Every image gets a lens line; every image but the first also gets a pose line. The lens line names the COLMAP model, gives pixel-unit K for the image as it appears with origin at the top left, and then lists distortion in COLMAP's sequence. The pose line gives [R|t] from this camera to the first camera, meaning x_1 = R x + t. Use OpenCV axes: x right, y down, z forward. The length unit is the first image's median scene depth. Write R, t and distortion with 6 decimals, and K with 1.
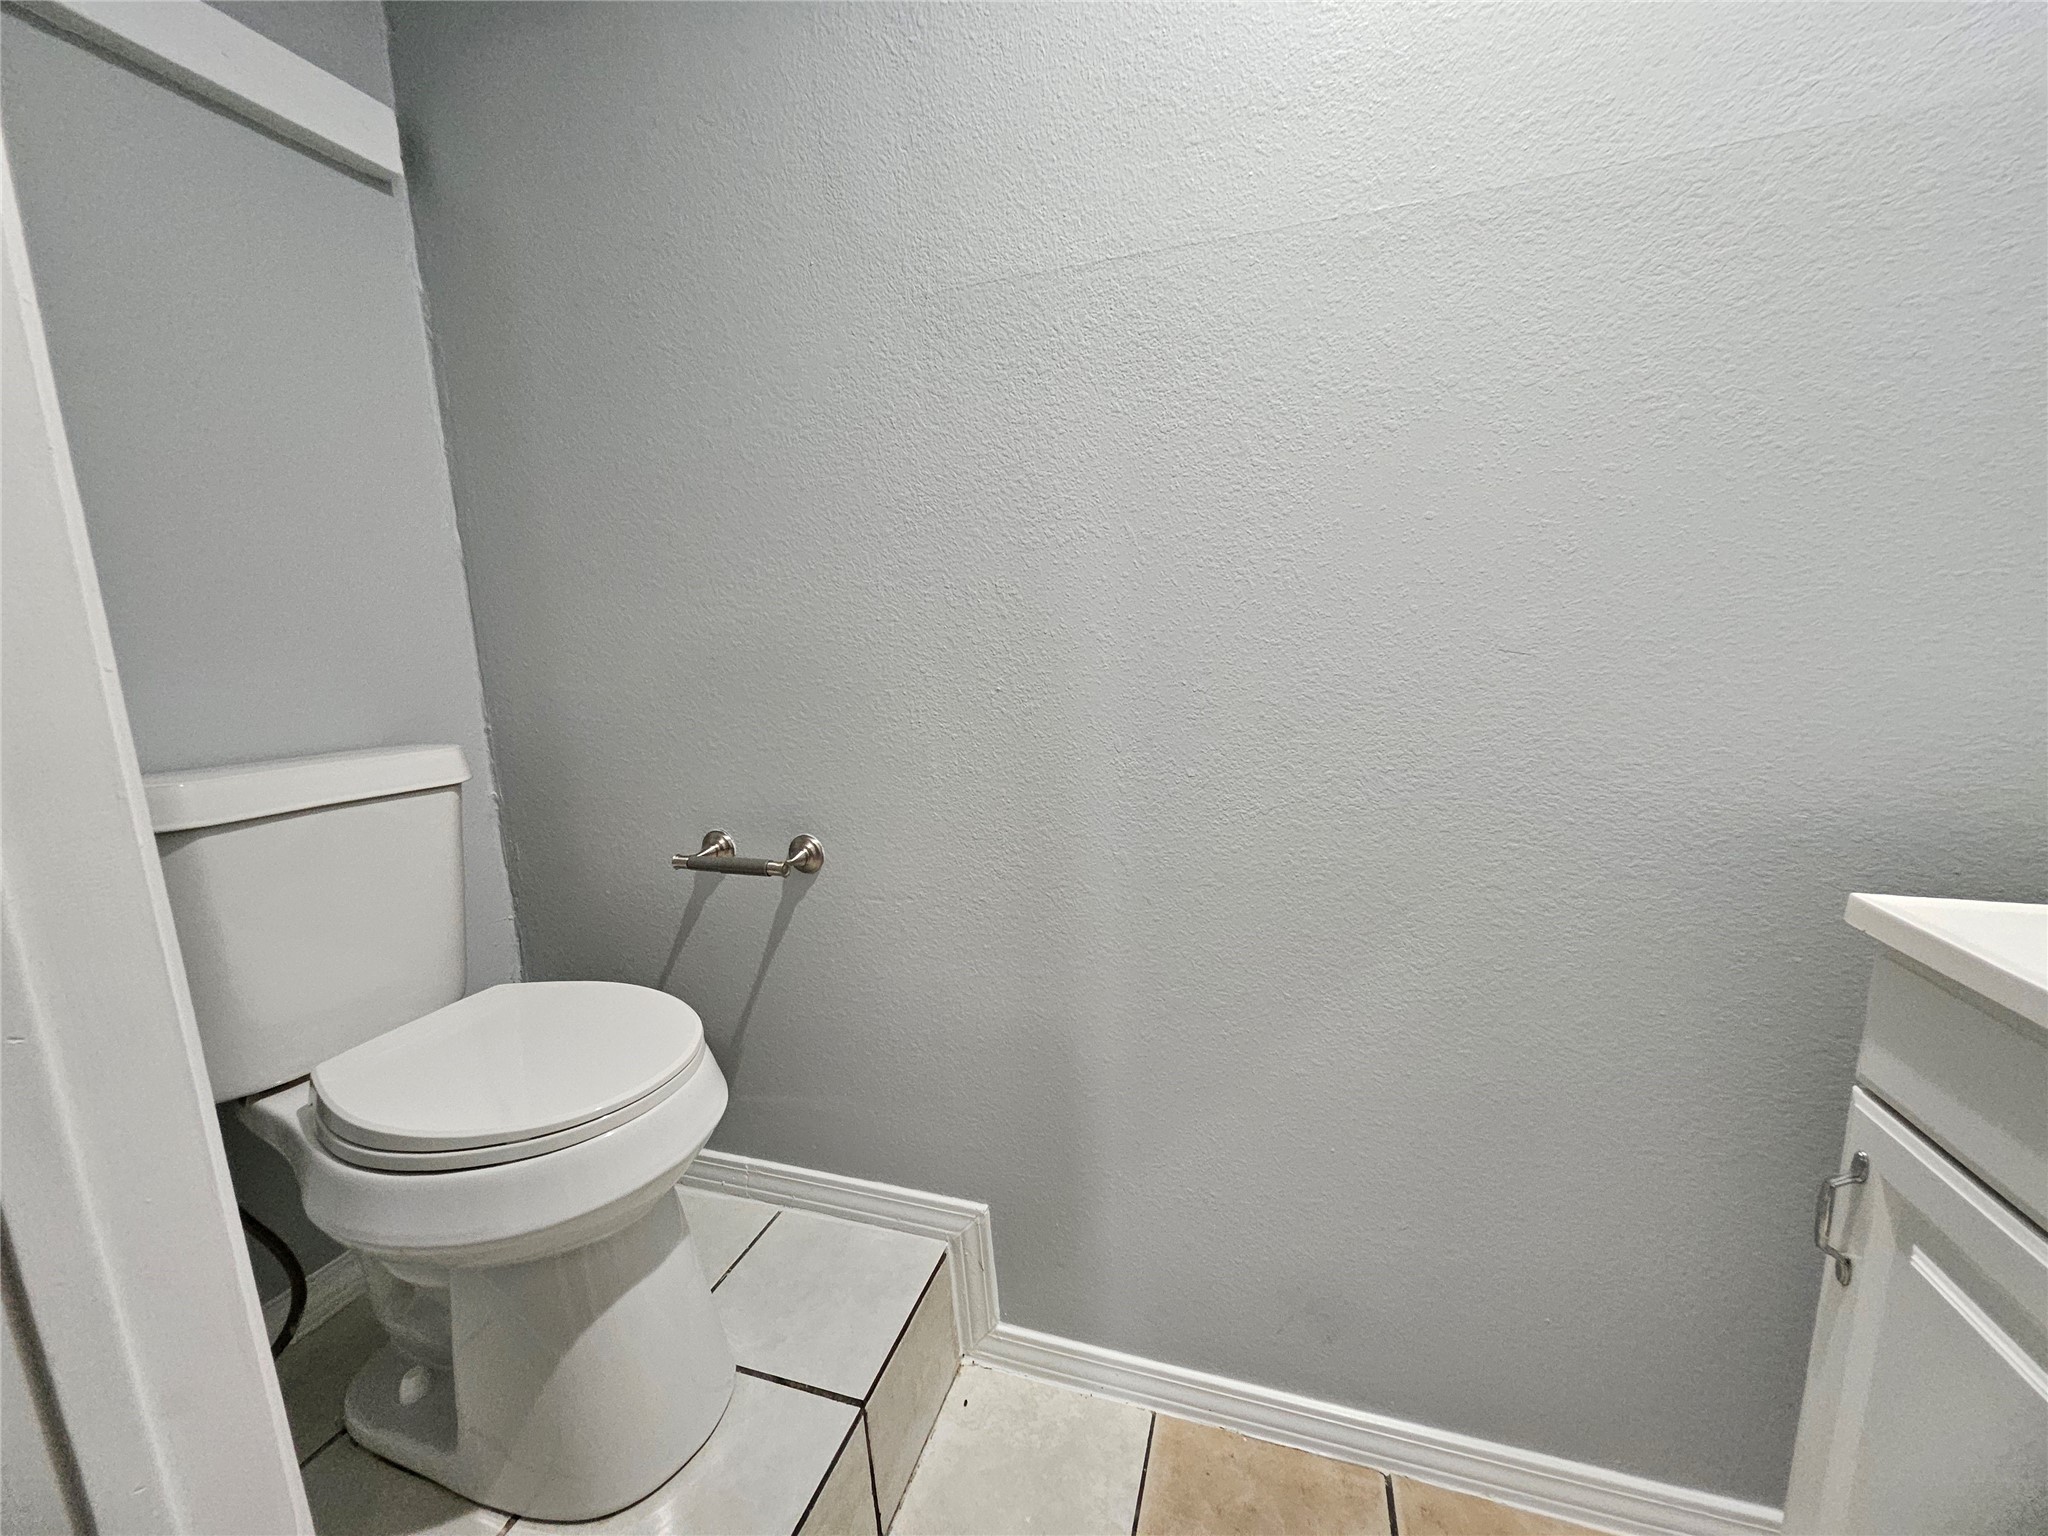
lens RADIAL K [[801.4, 0, 1009.5], [0, 801.4, 768.2], [0, 0, 1]] dist [-0.001111, -0.002286]
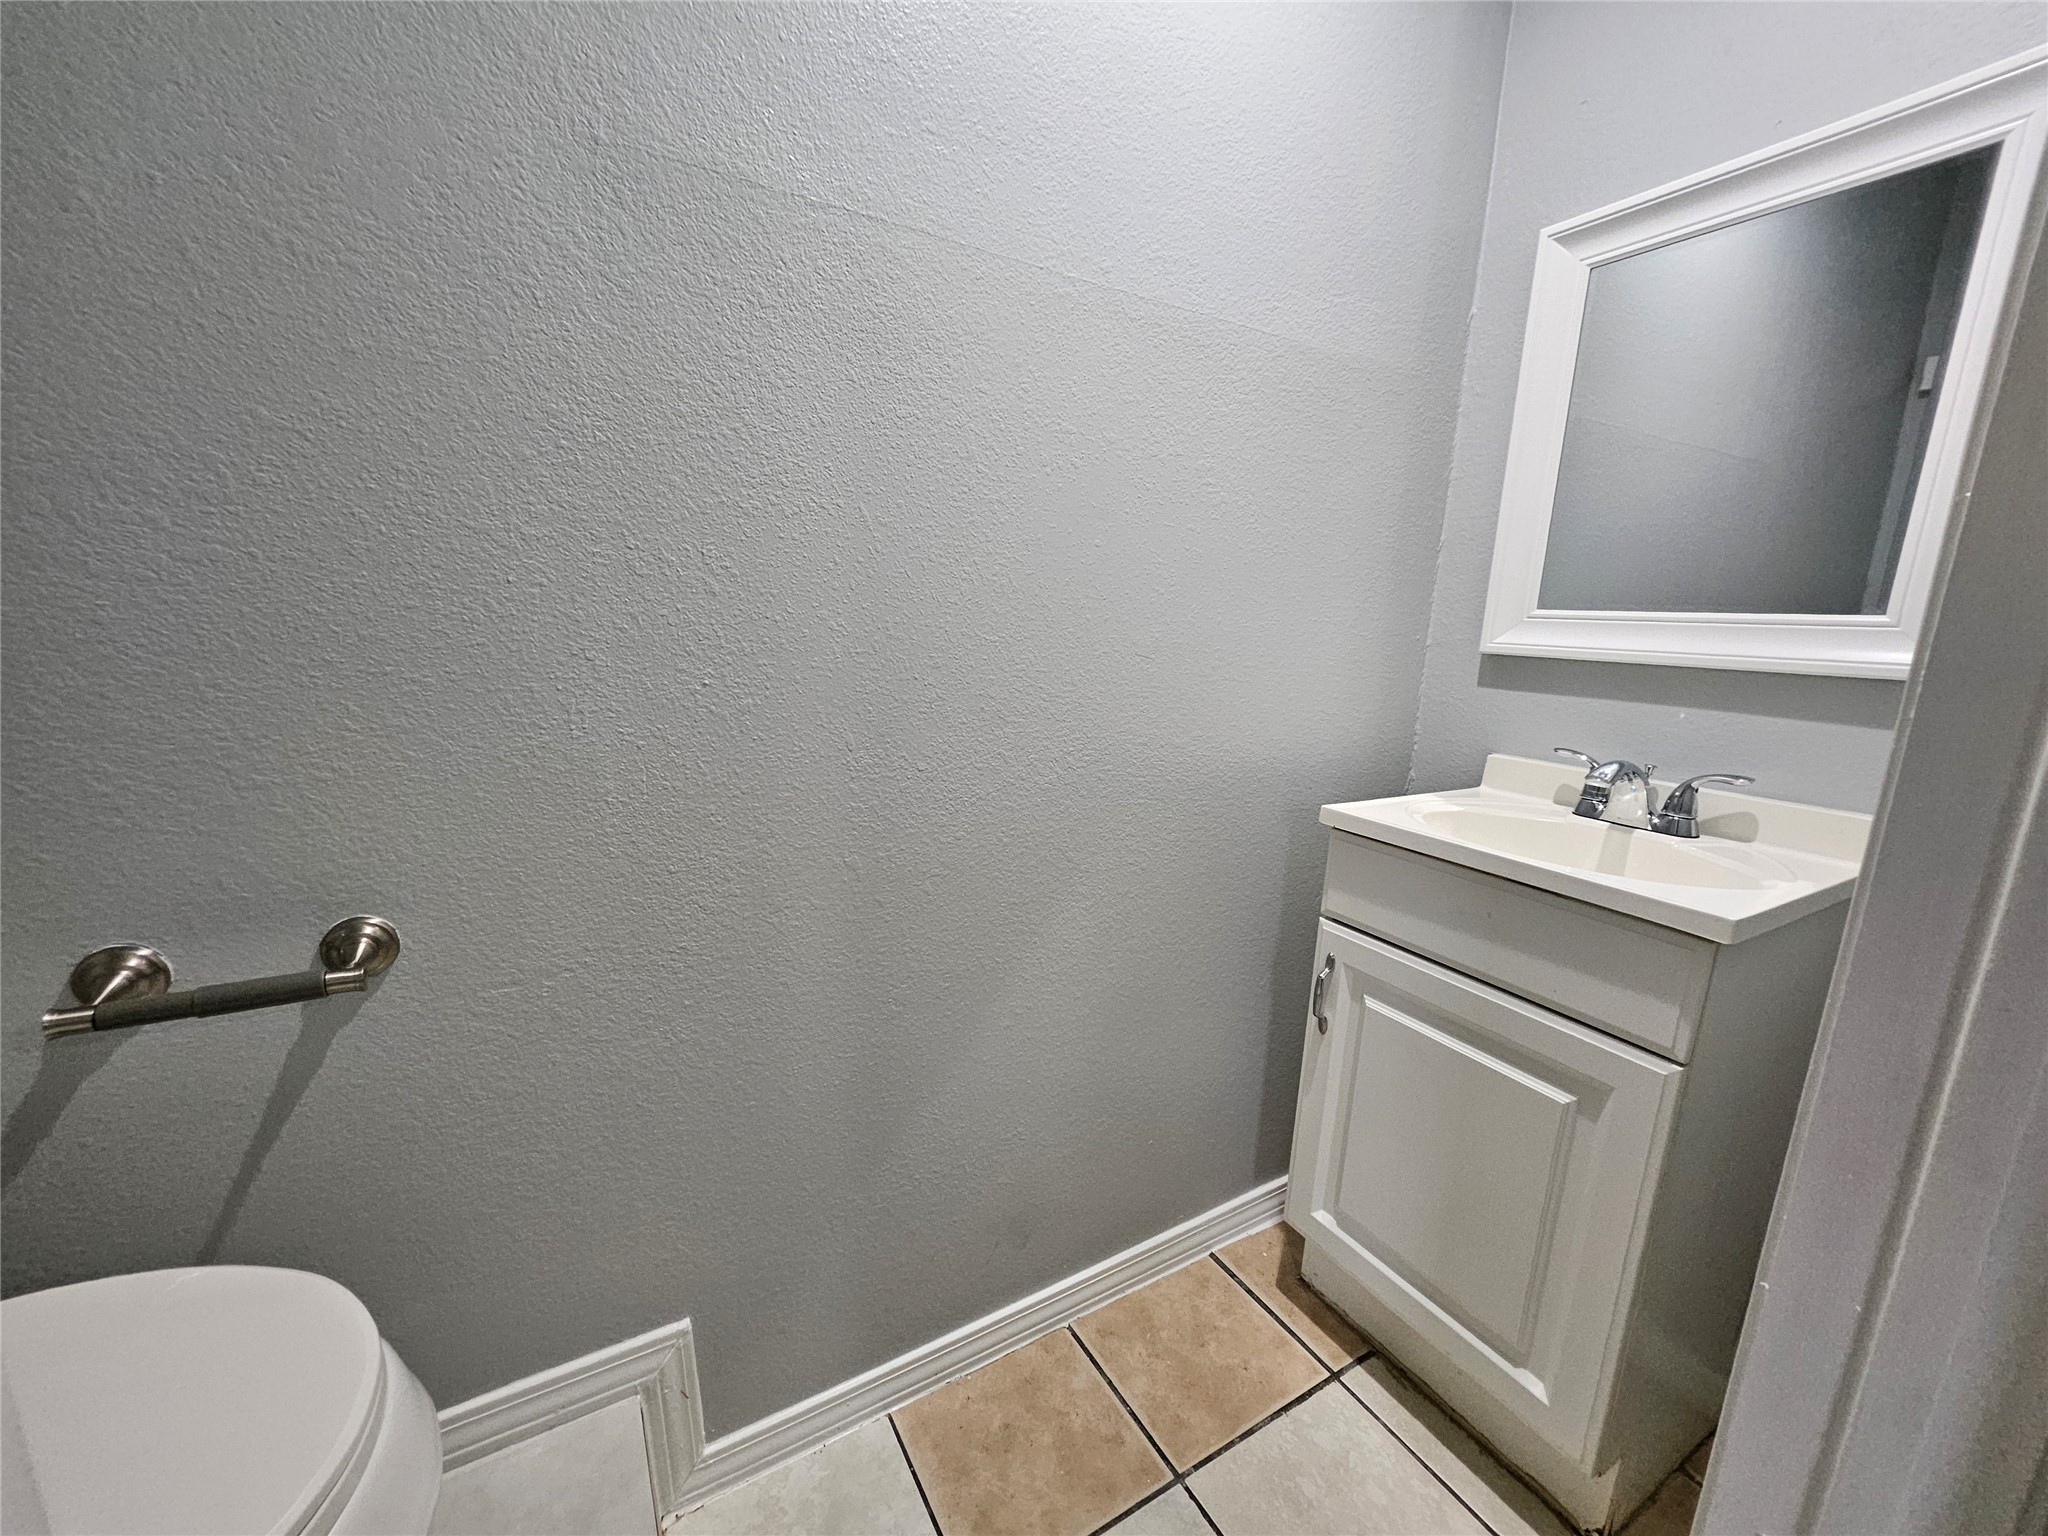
lens RADIAL K [[801.4, 0, 1013.2], [0, 801.4, 766.4], [0, 0, 1]] dist [-0.001111, -0.002286]
pose [[0.657096, -0.080988, 0.749444, -0.434037], [0.064043, 0.996615, 0.051547, -0.037592], [-0.751081, 0.014126, 0.660058, 0.242583]]
